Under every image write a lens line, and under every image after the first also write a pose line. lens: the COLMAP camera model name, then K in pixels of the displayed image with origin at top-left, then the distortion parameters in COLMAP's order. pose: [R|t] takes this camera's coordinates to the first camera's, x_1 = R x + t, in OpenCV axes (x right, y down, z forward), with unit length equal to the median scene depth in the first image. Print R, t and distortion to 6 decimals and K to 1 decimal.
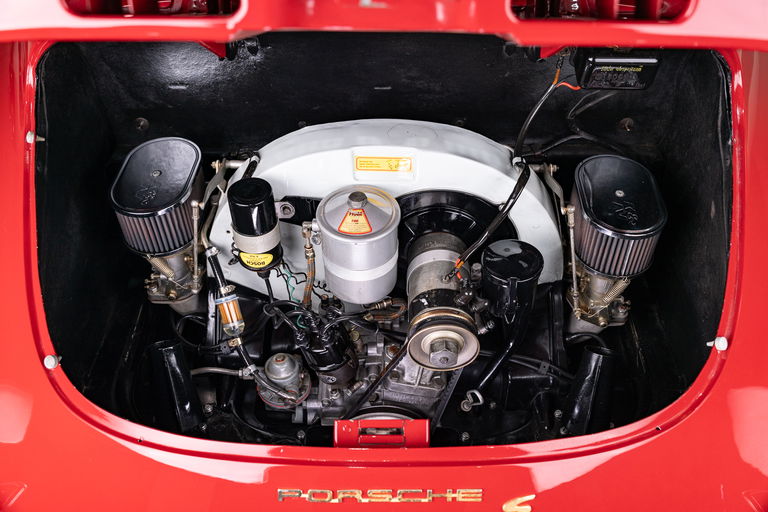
lens RADIAL K [[784.9, 0, 383.5], [0, 784.9, 255.0], [0, 0, 1]] dist [-0.000480, 0.000000]
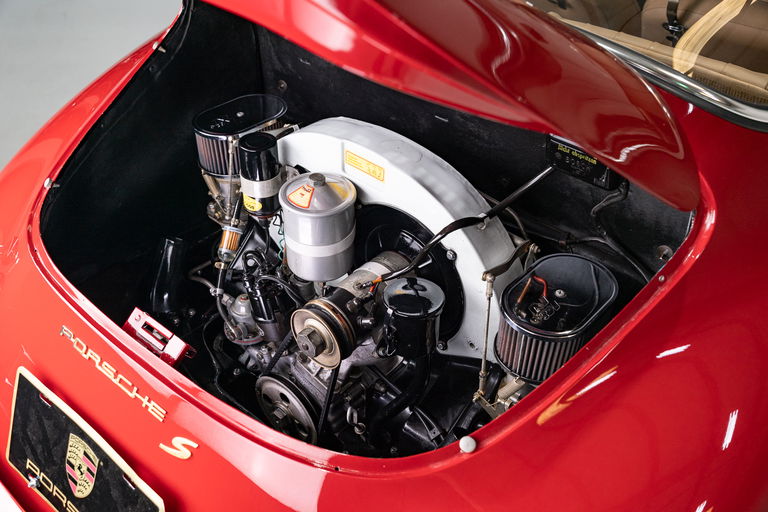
lens RADIAL K [[783.9, 0, 384.6], [0, 783.9, 254.9], [0, 0, 1]] dist [-0.020118, 0.000000]
pose [[0.753468, 0.410053, -0.513948, 0.614359], [-0.466501, 0.884257, 0.021595, -0.043762], [0.463317, 0.223486, 0.857549, 0.122601]]
